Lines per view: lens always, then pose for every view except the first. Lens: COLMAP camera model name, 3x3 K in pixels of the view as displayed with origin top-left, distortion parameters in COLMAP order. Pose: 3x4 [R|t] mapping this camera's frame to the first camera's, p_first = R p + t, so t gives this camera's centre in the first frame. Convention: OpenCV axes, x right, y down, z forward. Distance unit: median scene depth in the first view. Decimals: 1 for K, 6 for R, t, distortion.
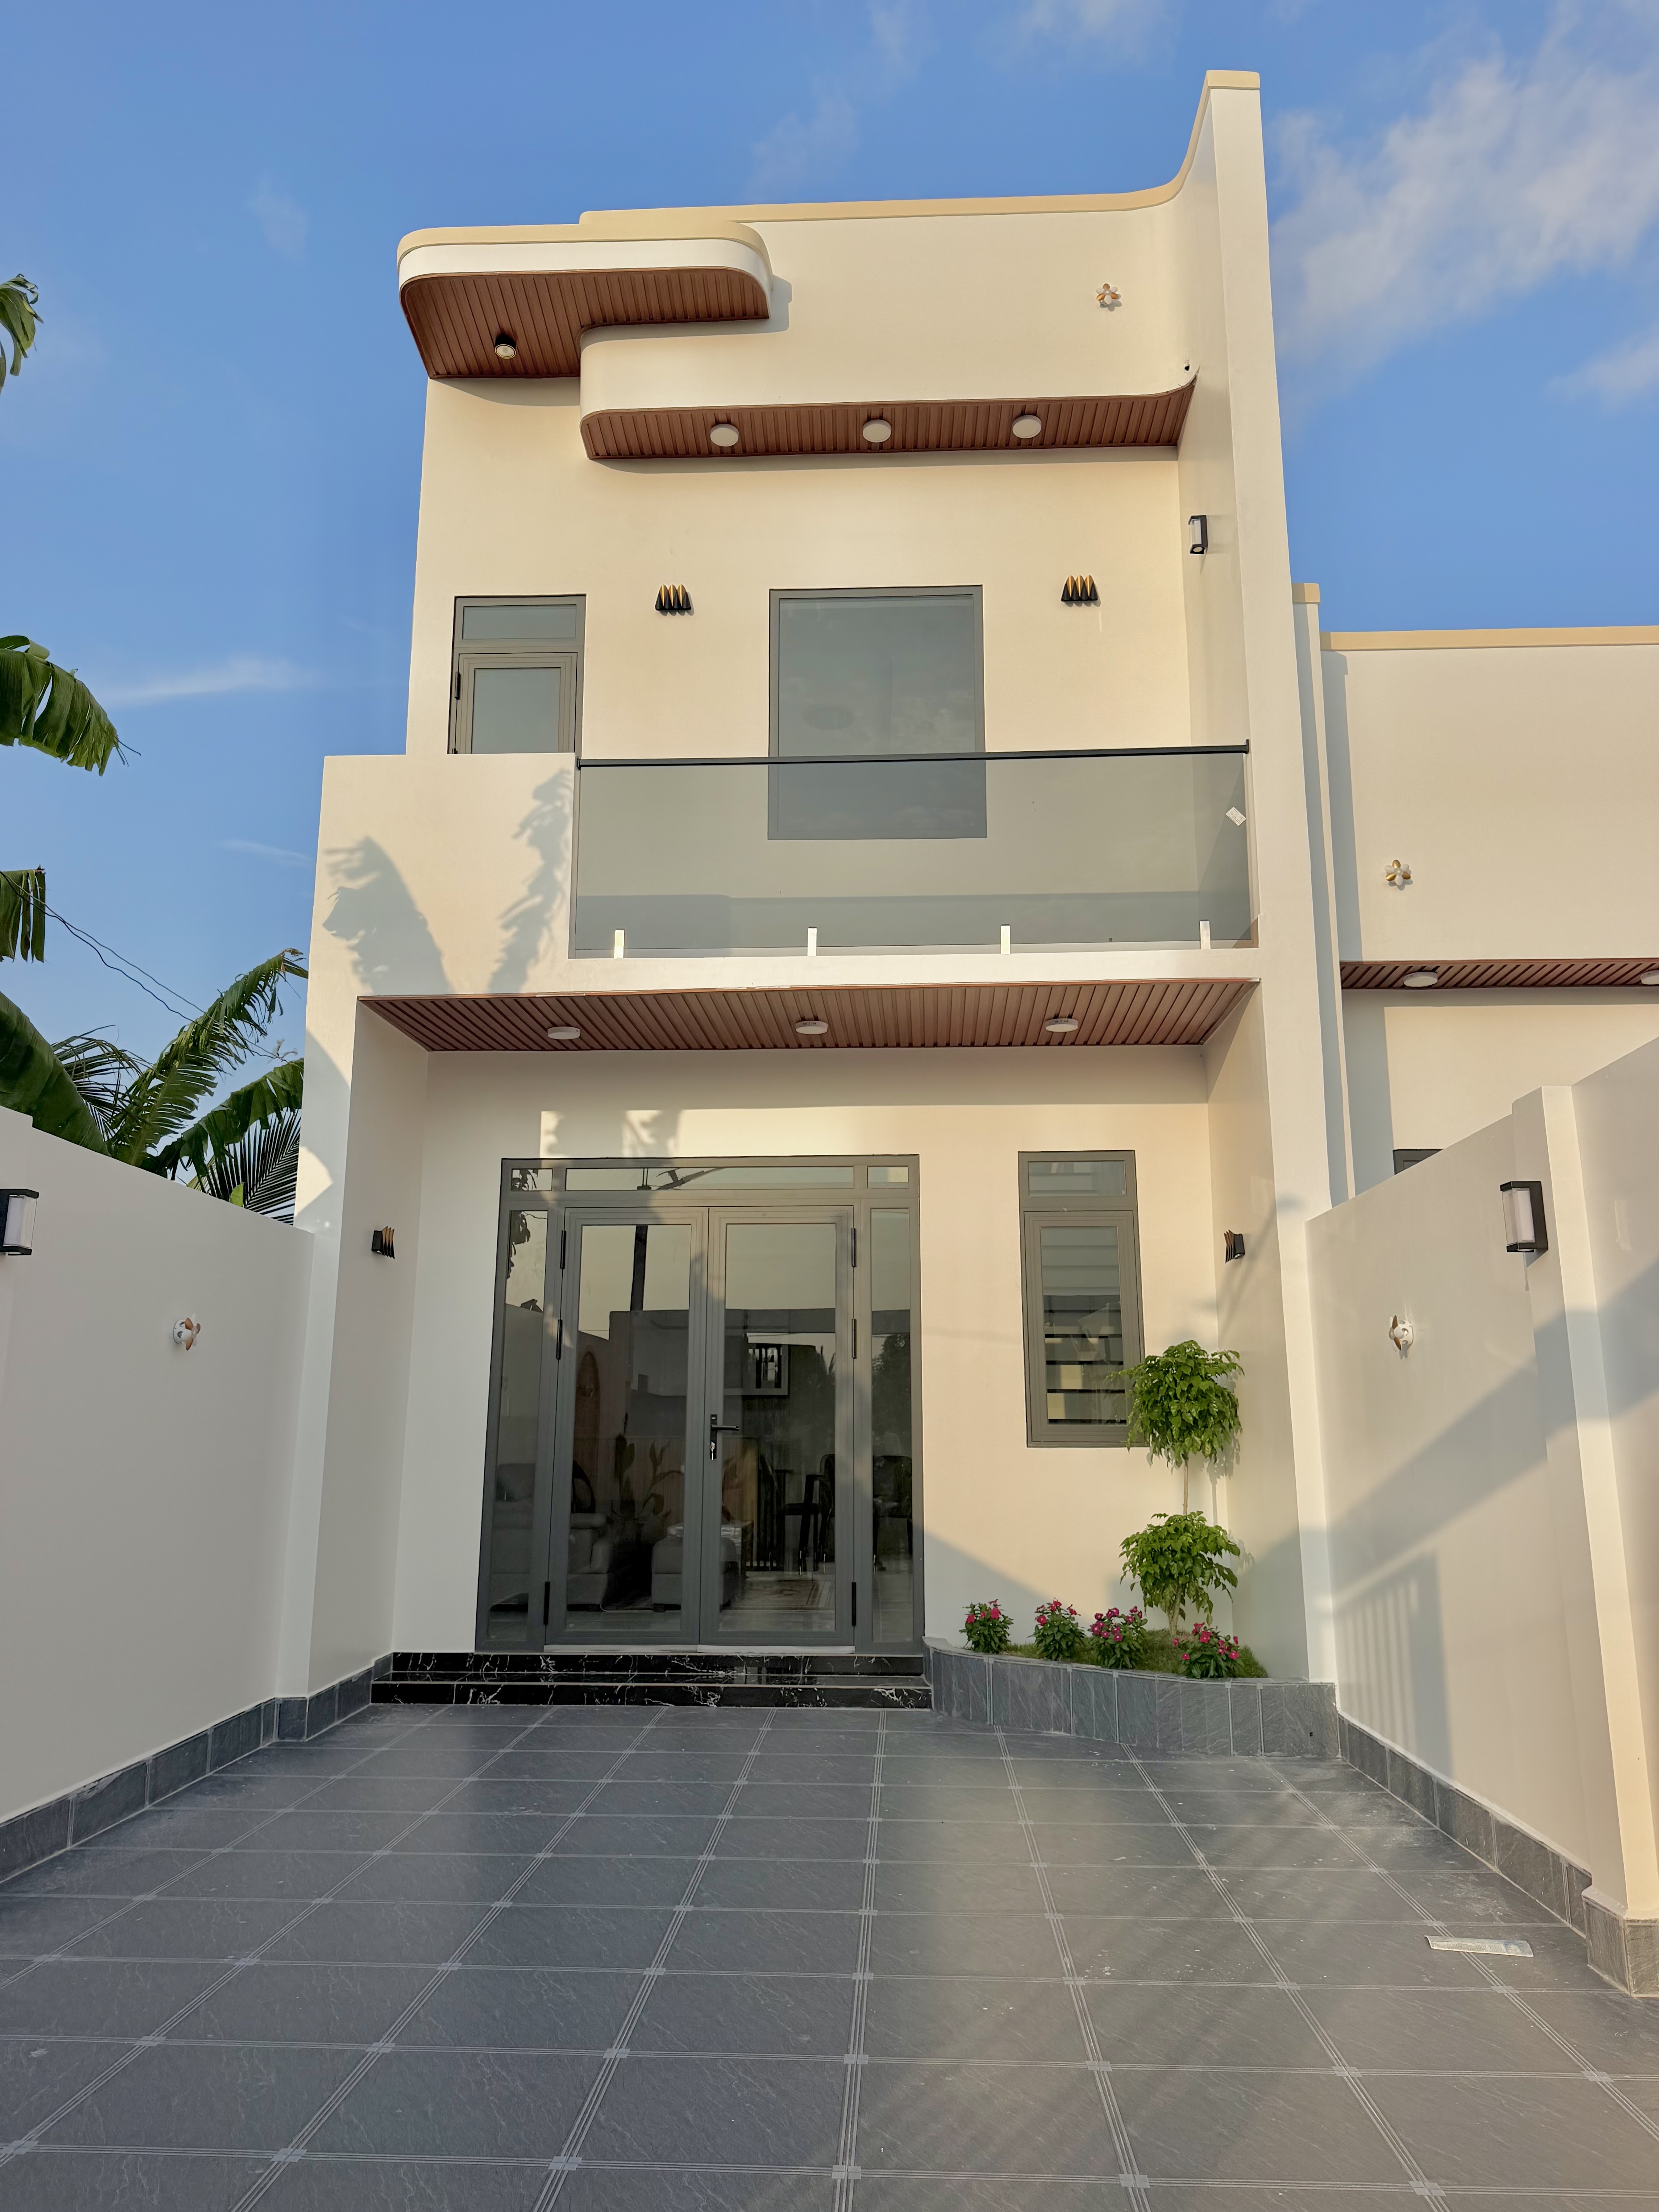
lens RADIAL K [[1528.9, 0, 829.5], [0, 1528.9, 1106.0], [0, 0, 1]] dist [0.000103, -0.000919]
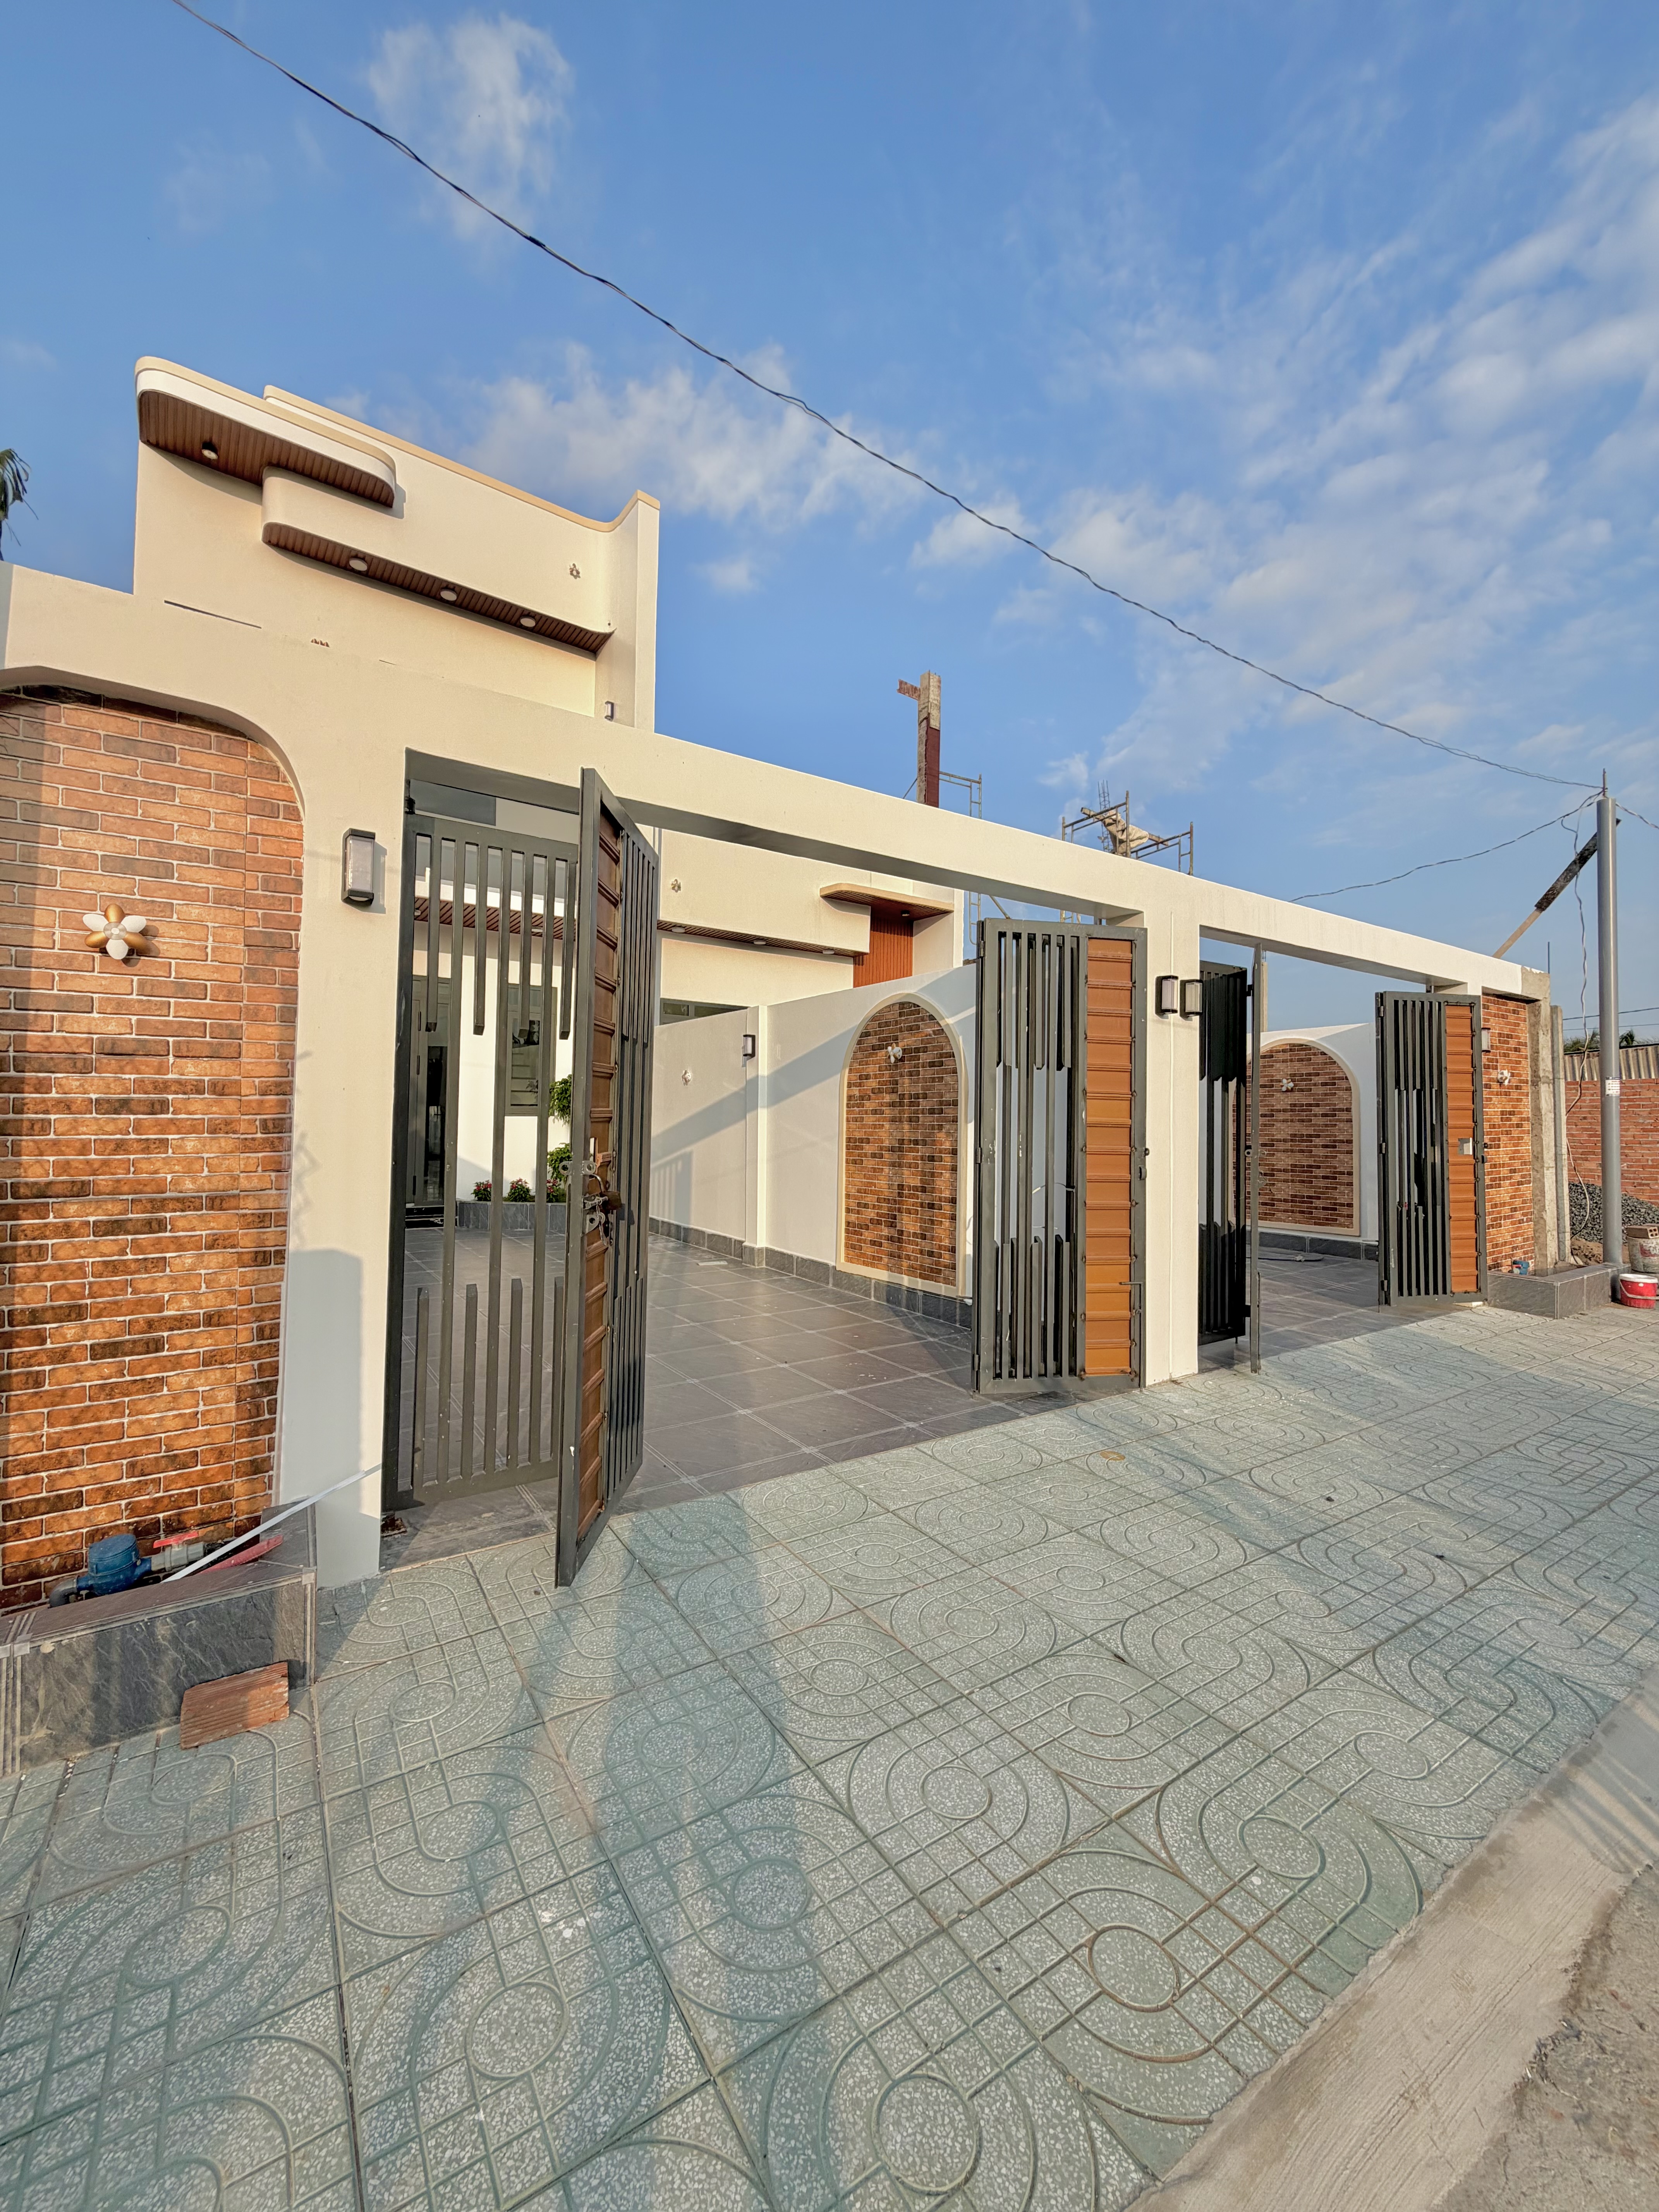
lens RADIAL K [[874.8, 0, 829.5], [0, 874.8, 1106.0], [0, 0, 1]] dist [-0.000393, -0.000110]
pose [[0.768947, 0.001790, 0.639310, -0.306463], [-0.141399, 0.975707, 0.167340, -0.071101], [-0.623480, -0.219074, 0.750520, -0.258449]]
